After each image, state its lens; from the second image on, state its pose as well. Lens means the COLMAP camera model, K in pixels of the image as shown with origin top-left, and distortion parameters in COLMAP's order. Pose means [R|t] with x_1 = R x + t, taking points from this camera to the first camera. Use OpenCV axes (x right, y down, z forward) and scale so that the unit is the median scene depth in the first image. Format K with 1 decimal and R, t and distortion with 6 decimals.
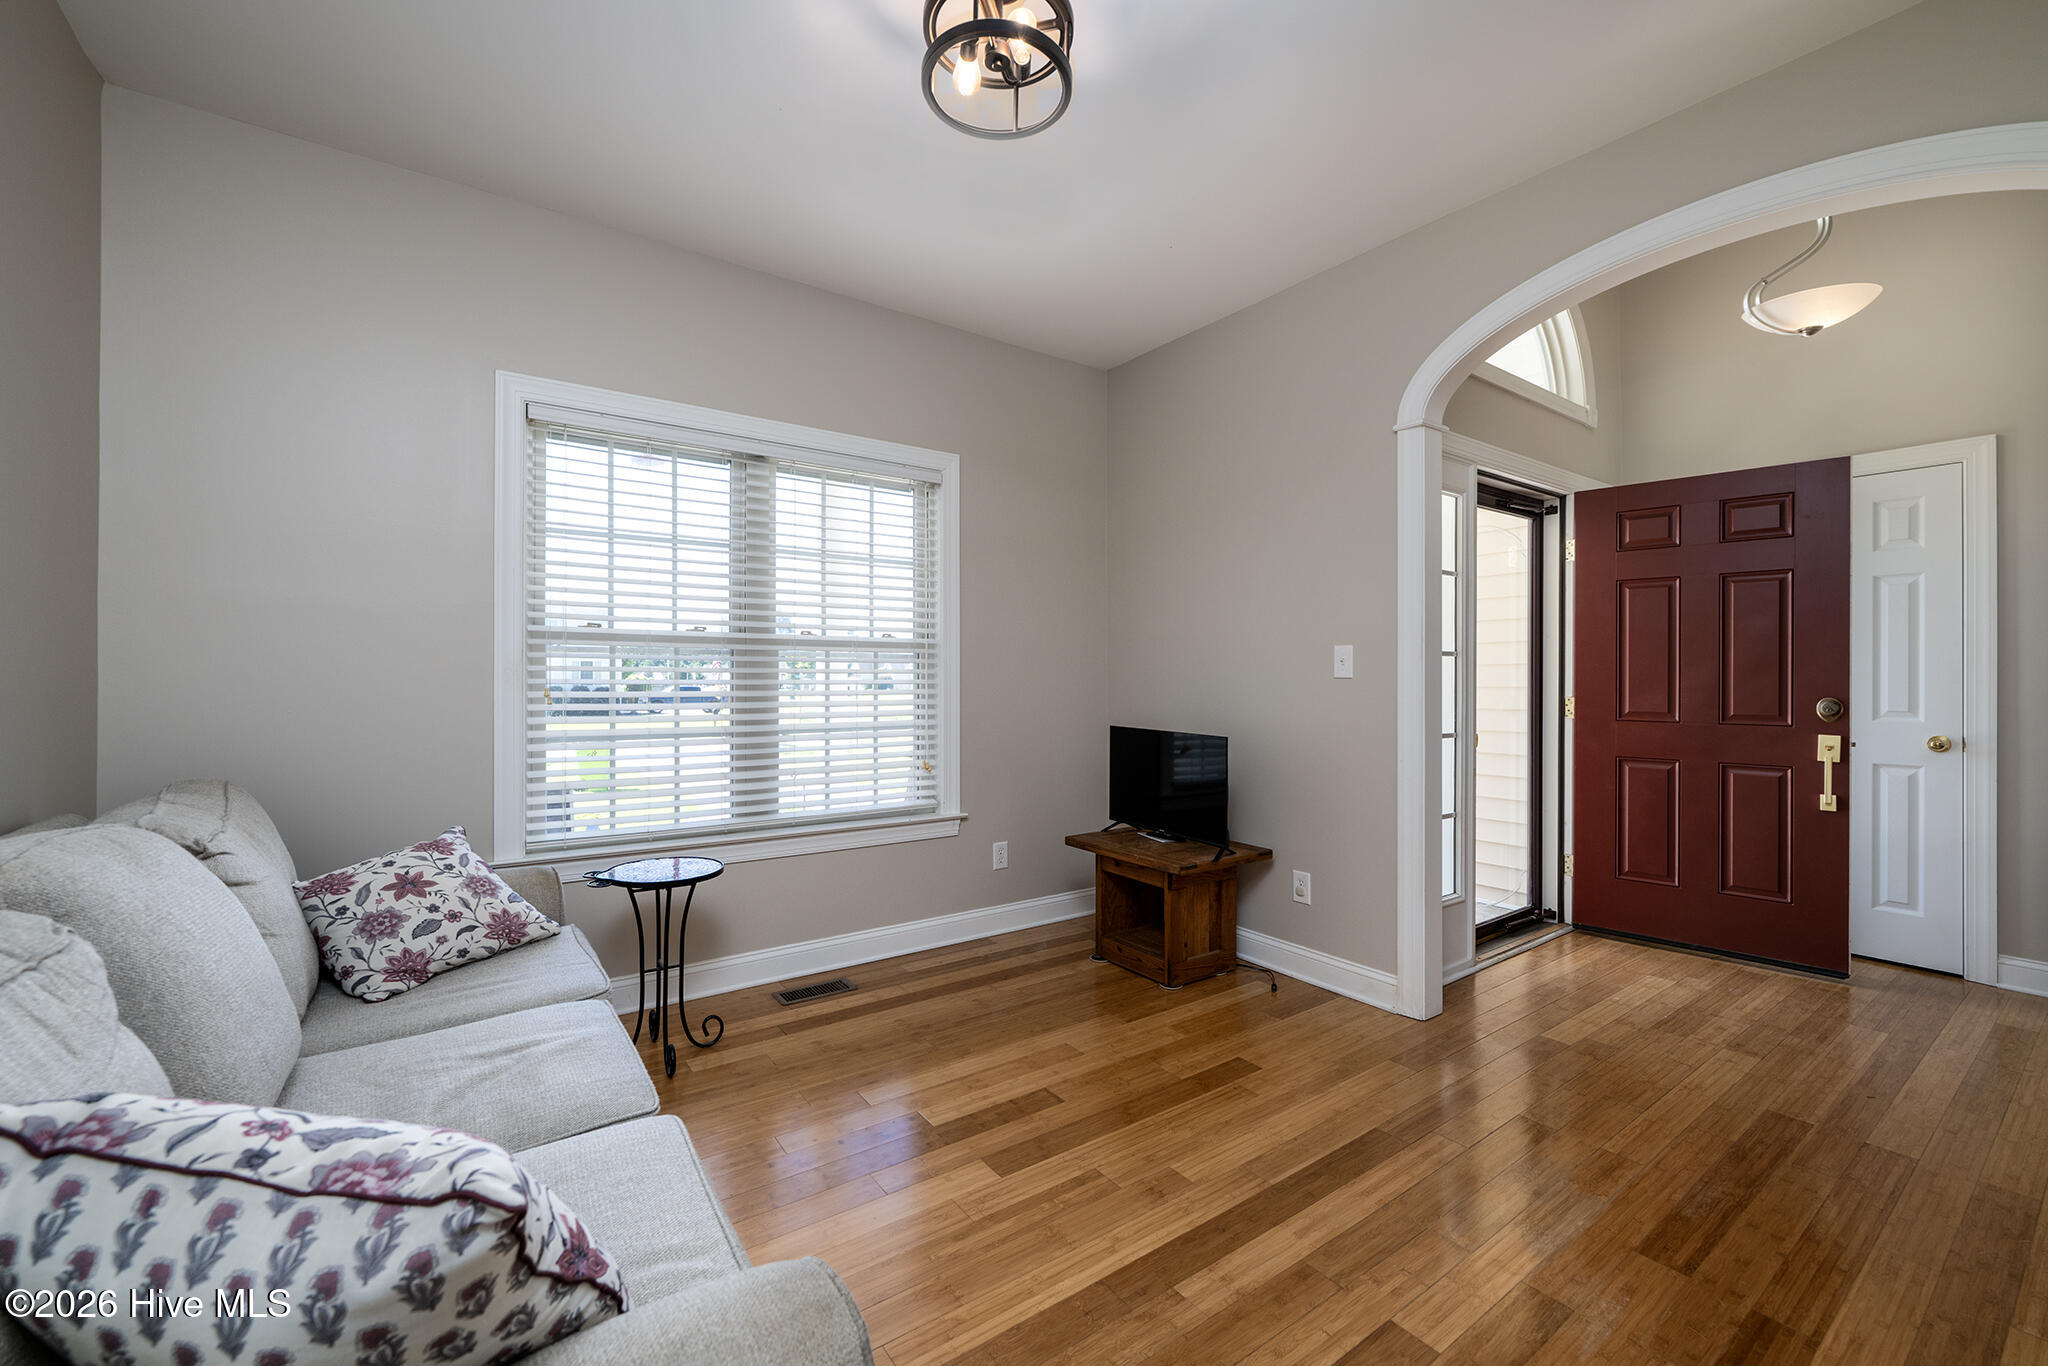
lens RADIAL K [[814.8, 0, 1024.0], [0, 814.8, 683.0], [0, 0, 1]] dist [0.001526, 0.000851]
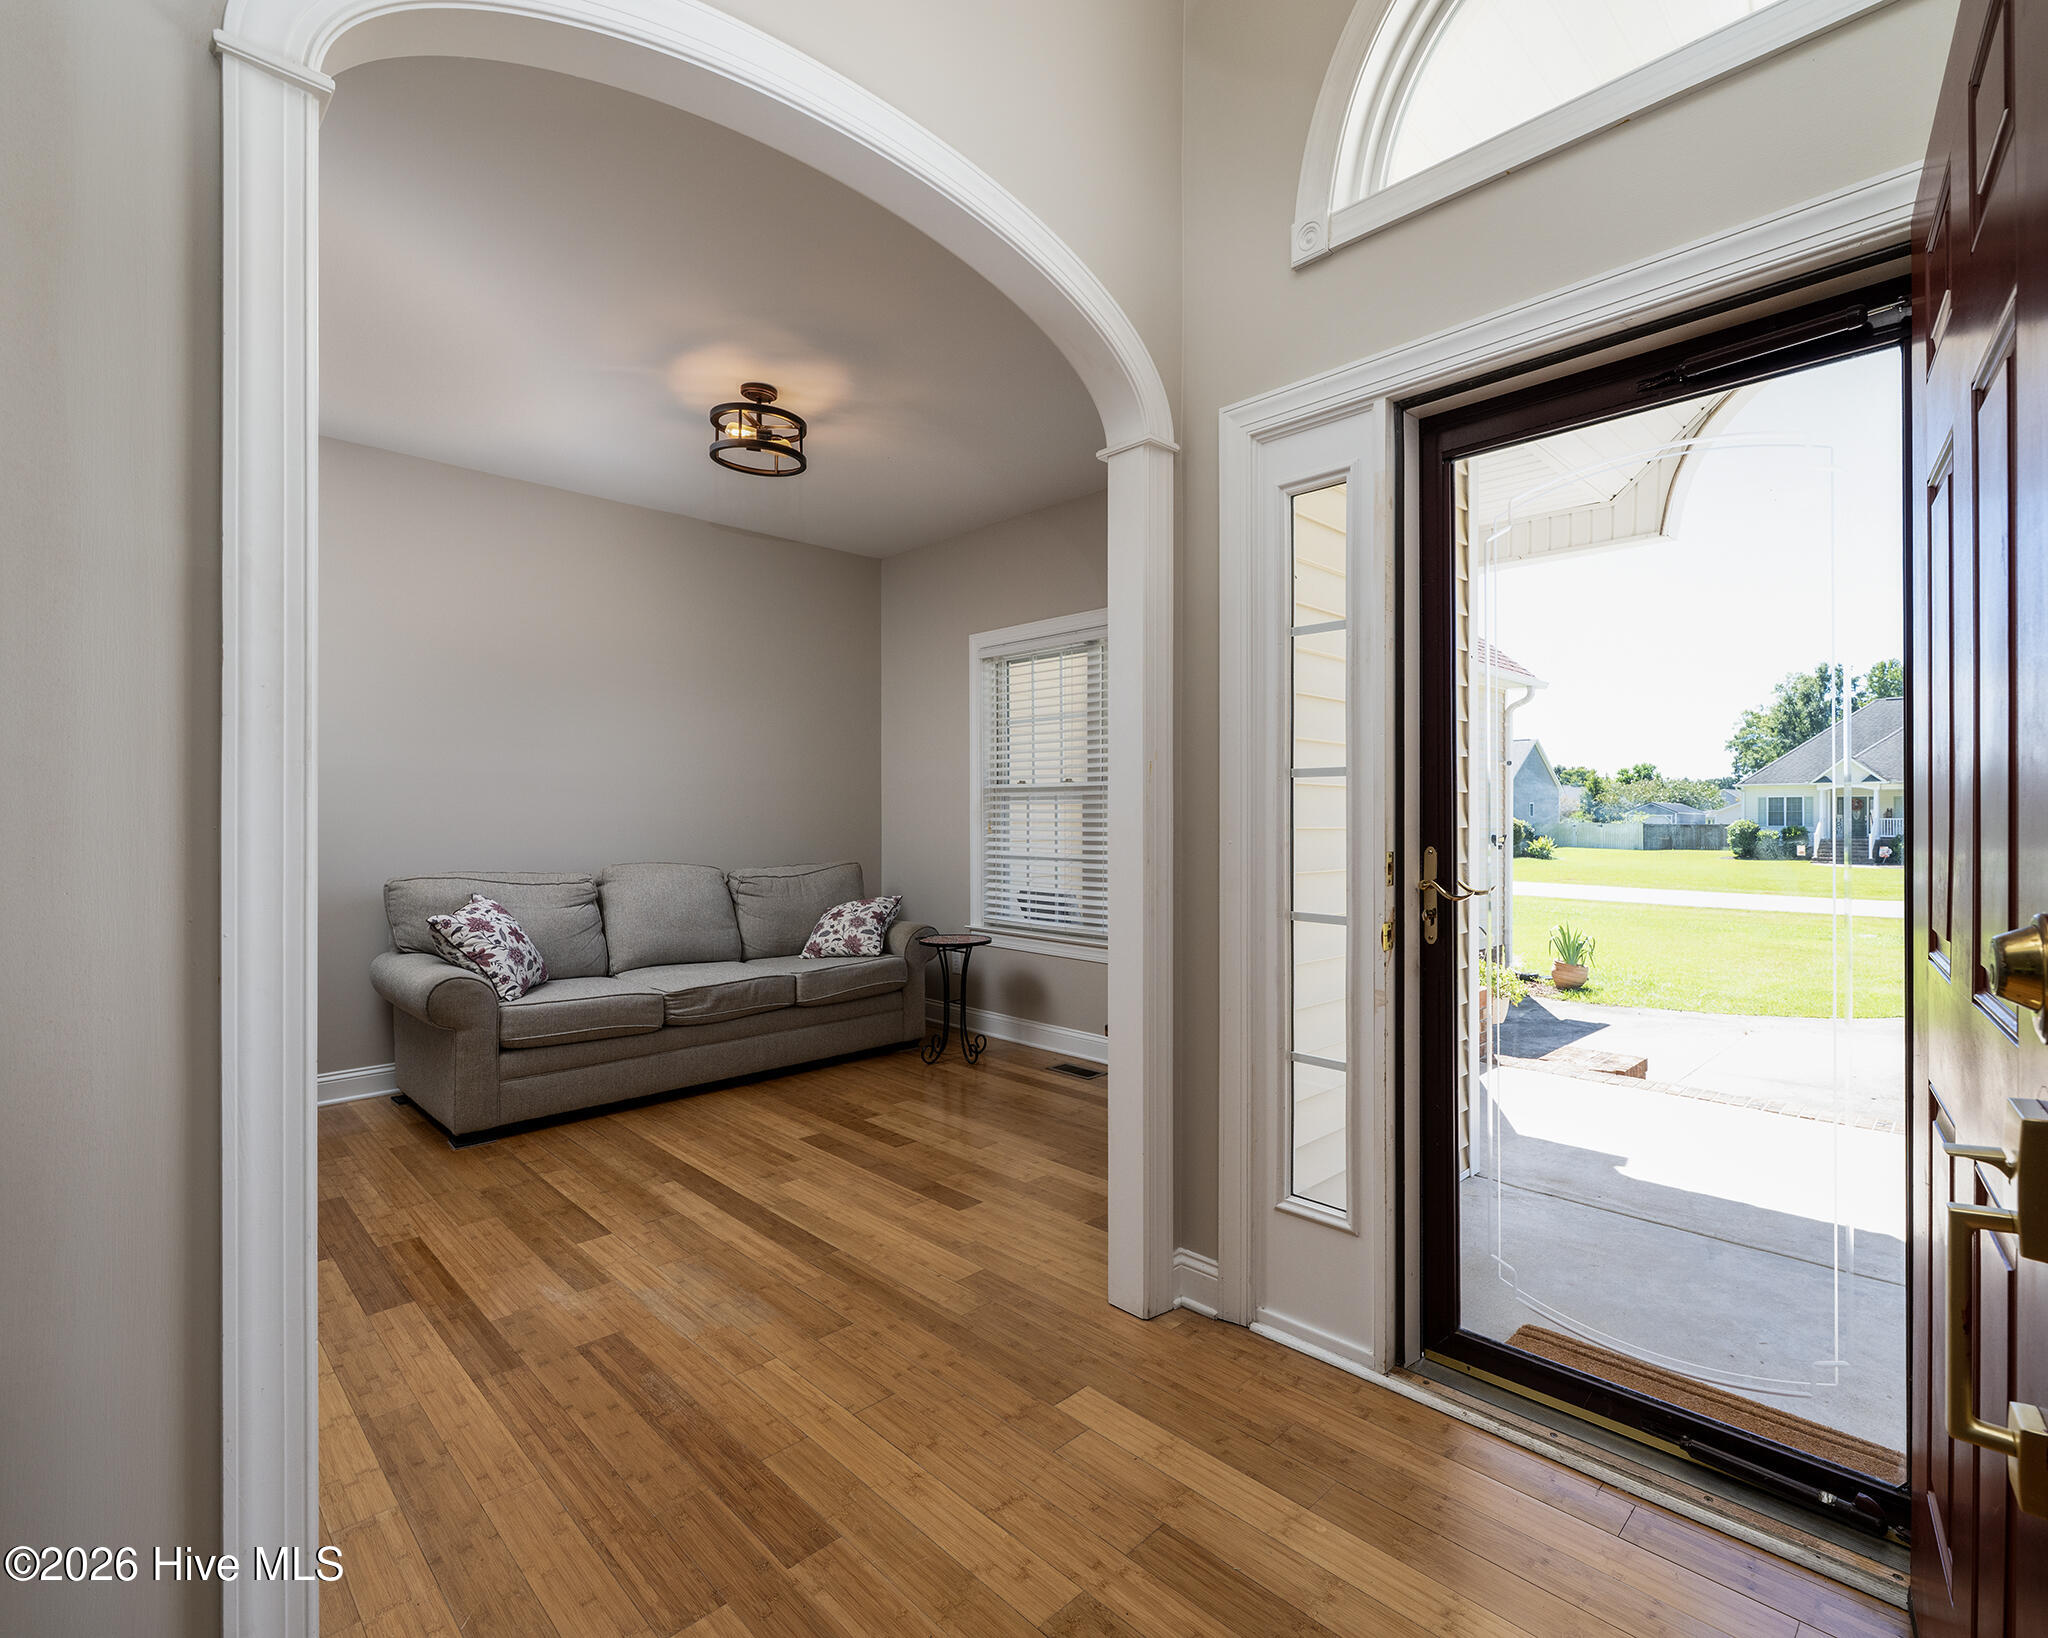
lens RADIAL K [[875.2, 0, 1024.0], [0, 875.2, 819.0], [0, 0, 1]] dist [-0.000535, -0.000228]
pose [[0.203316, -0.004448, -0.979103, 1.599457], [-0.003488, 0.999980, -0.005267, 0.008554], [0.979107, 0.004486, 0.203296, 1.026275]]
